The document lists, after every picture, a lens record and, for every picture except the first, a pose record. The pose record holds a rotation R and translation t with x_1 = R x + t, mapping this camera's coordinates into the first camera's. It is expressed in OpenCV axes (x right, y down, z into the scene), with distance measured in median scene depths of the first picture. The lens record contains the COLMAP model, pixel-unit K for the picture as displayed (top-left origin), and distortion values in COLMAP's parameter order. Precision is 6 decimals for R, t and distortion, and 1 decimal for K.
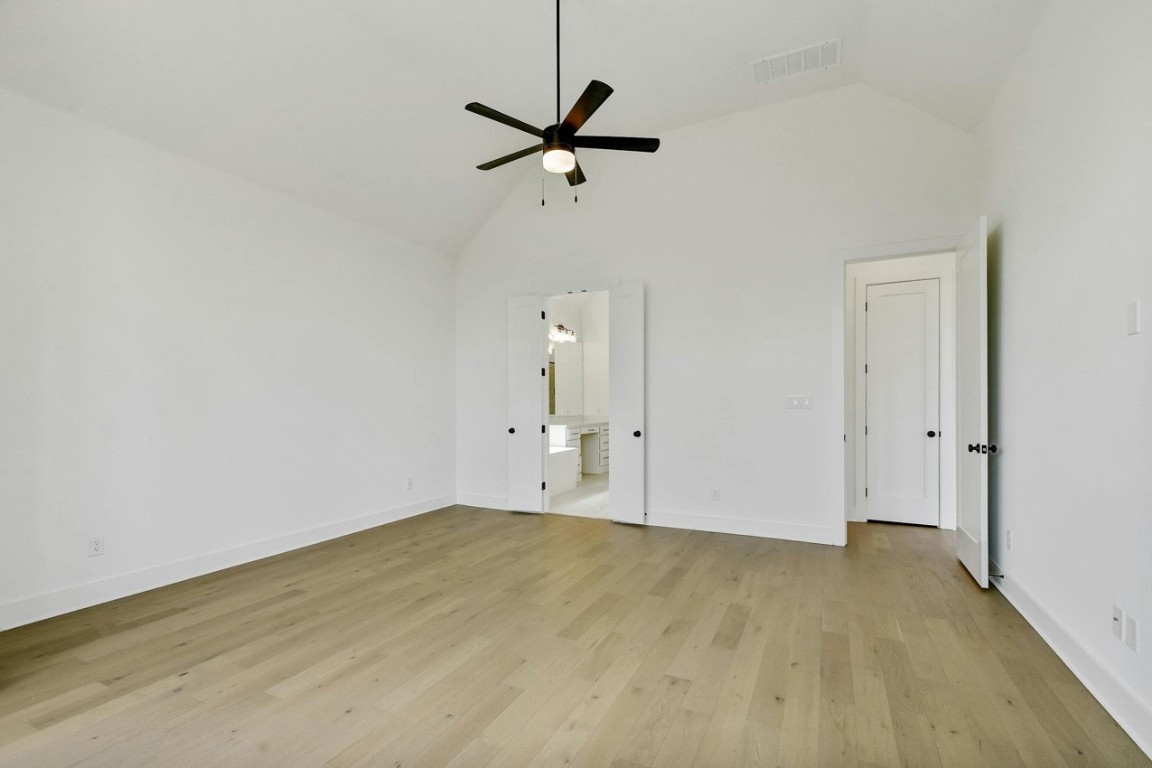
lens RADIAL K [[513.9, 0, 576.4], [0, 513.9, 391.1], [0, 0, 1]] dist [-0.029323, -0.000131]
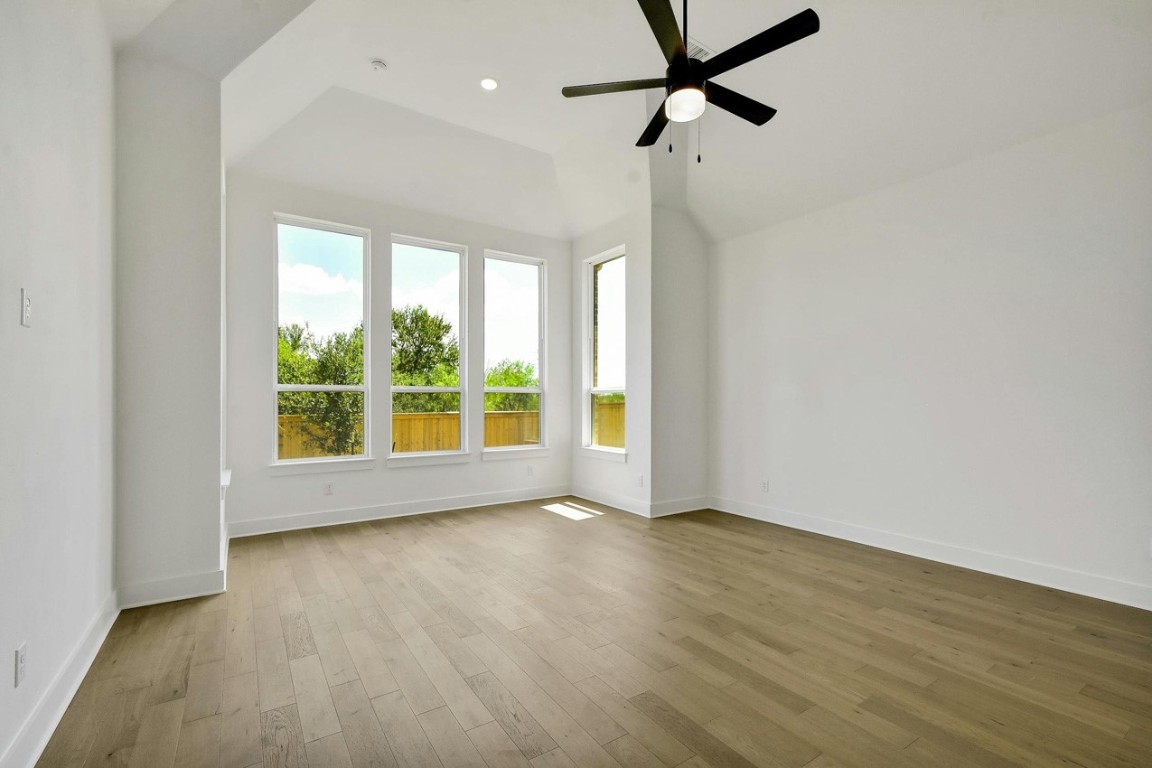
lens RADIAL K [[513.9, 0, 567.9], [0, 513.9, 384.5], [0, 0, 1]] dist [-0.029323, -0.000131]
pose [[-0.519338, -0.011382, -0.854493, 0.729730], [0.019083, 0.999508, -0.024911, 0.008343], [0.854356, -0.029243, -0.518865, 1.195519]]
